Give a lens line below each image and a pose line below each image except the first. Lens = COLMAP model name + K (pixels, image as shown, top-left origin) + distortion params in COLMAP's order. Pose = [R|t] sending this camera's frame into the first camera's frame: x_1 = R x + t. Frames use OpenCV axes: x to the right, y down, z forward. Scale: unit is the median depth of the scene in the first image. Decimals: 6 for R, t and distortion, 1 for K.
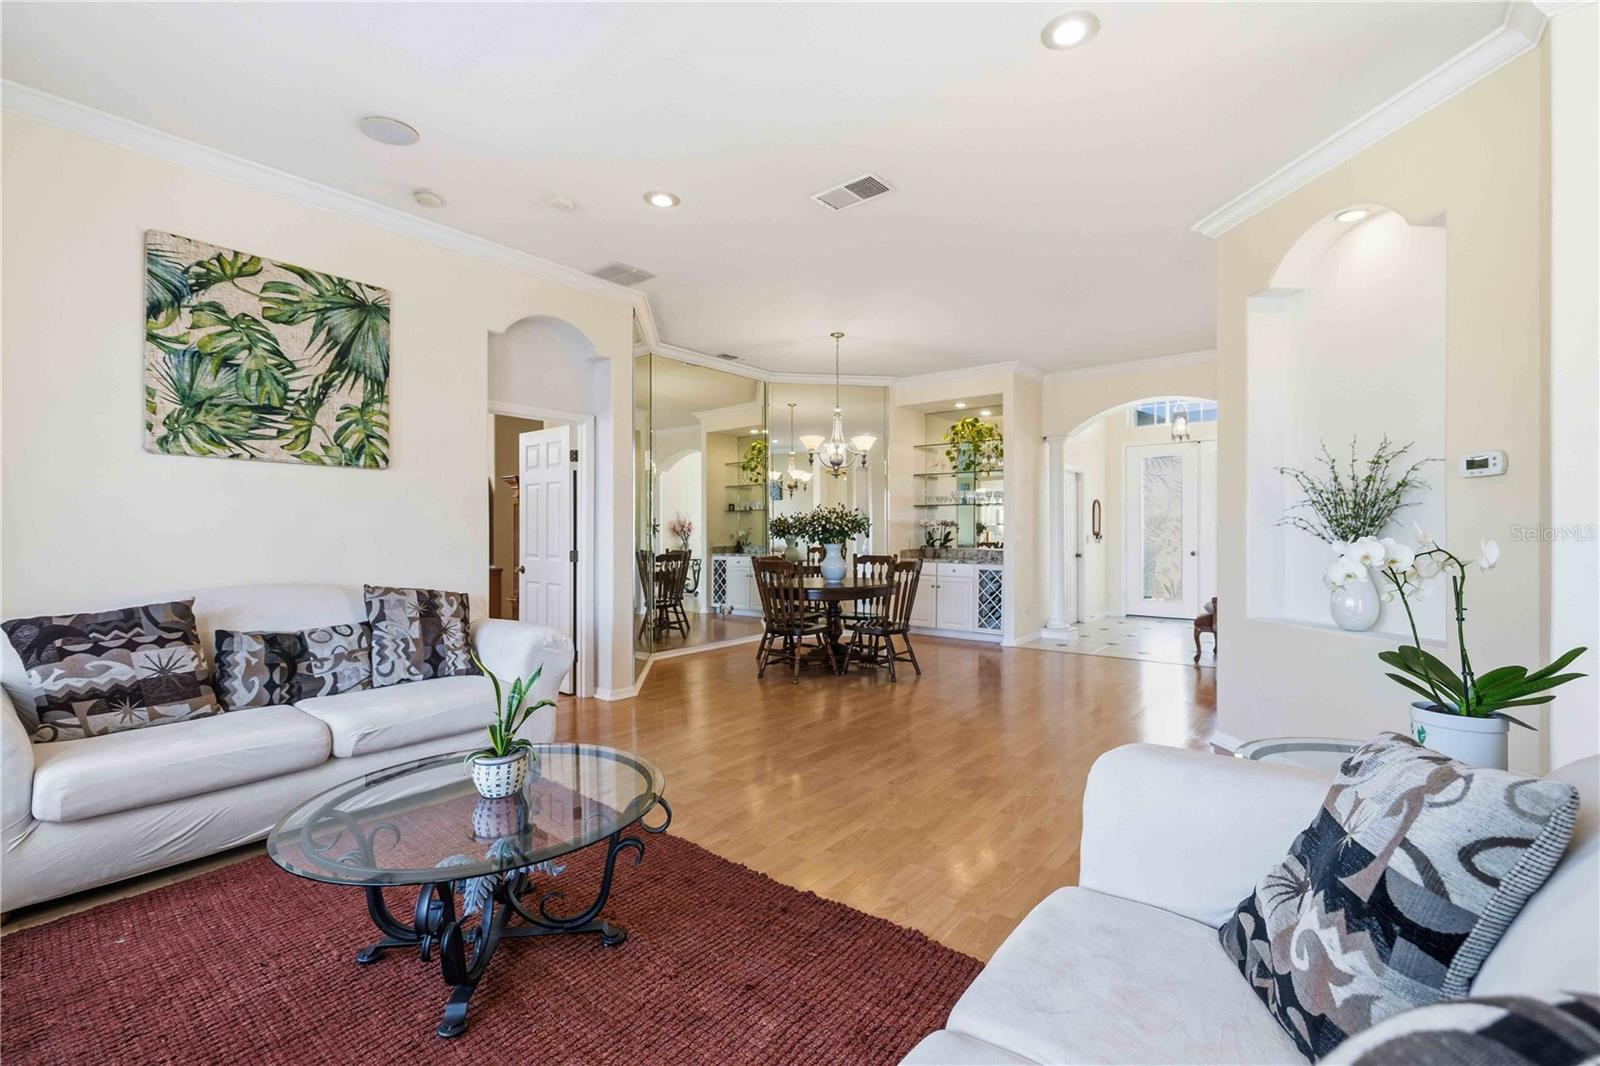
lens RADIAL K [[697.9, 0, 792.0], [0, 697.9, 532.3], [0, 0, 1]] dist [-0.000725, 0.001886]
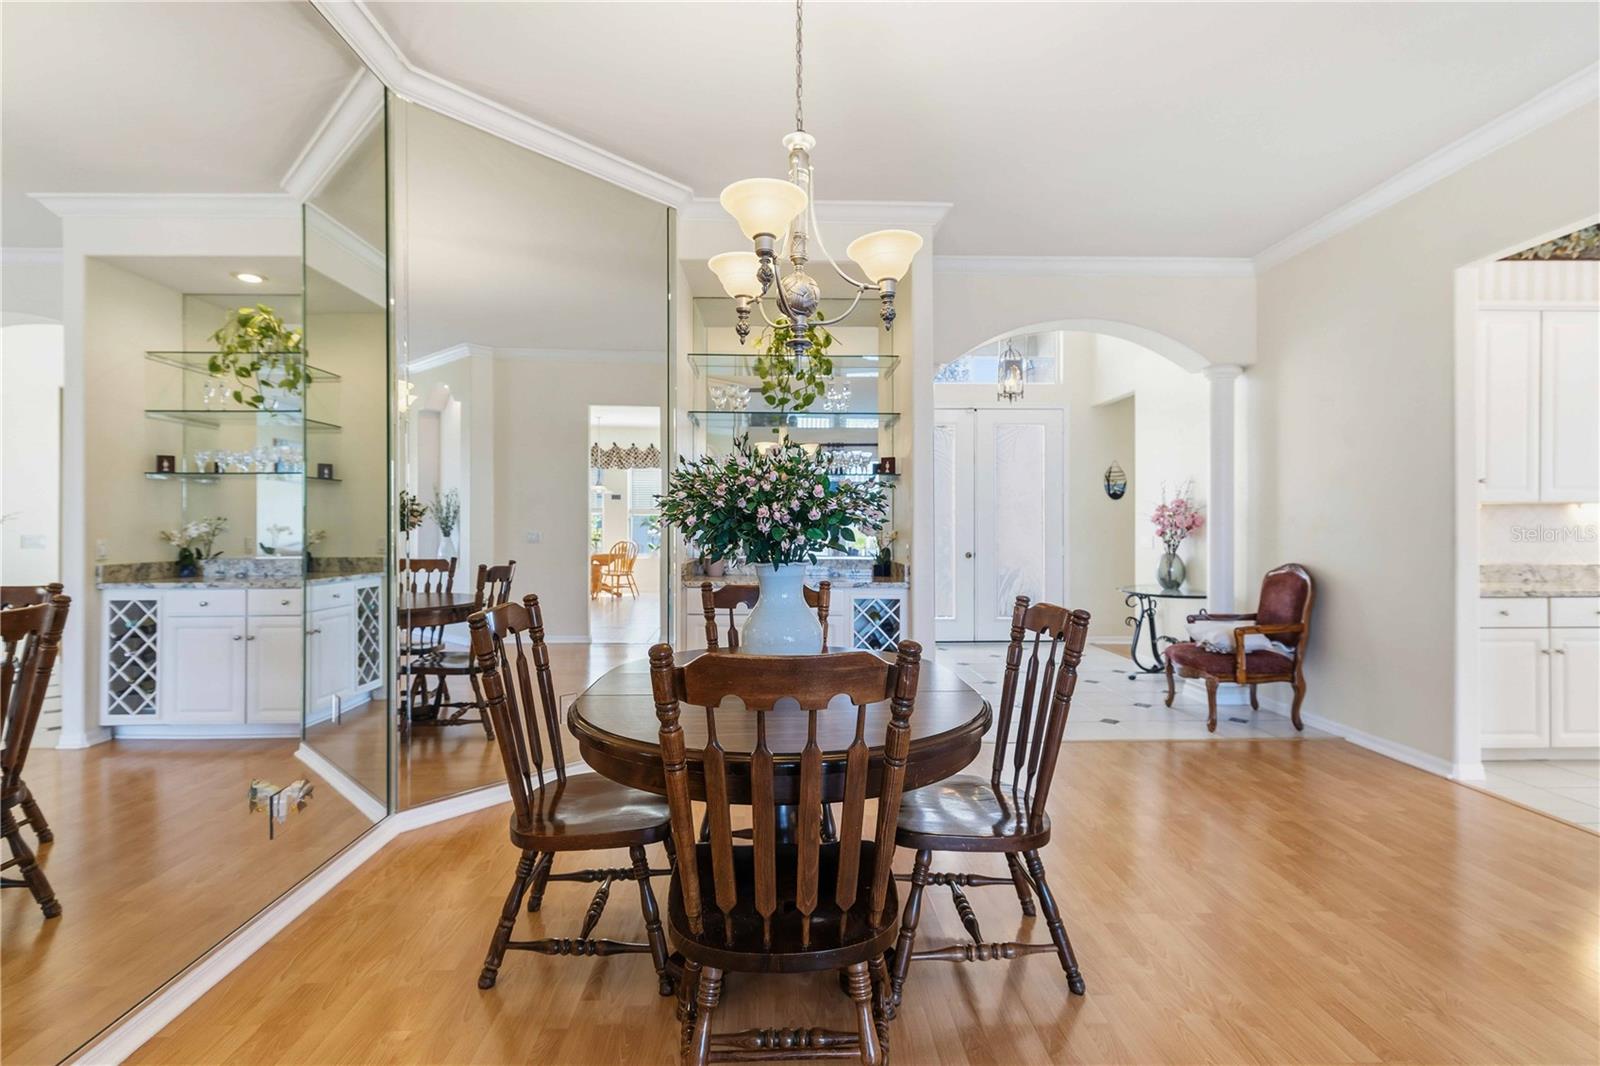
lens RADIAL K [[758.0, 0, 803.6], [0, 758.0, 527.5], [0, 0, 1]] dist [0.003111, -0.000013]
pose [[0.756927, 0.001741, 0.653498, -0.214039], [-0.000213, 0.999997, -0.002417, 0.002919], [-0.653500, 0.001691, 0.756925, 0.988596]]
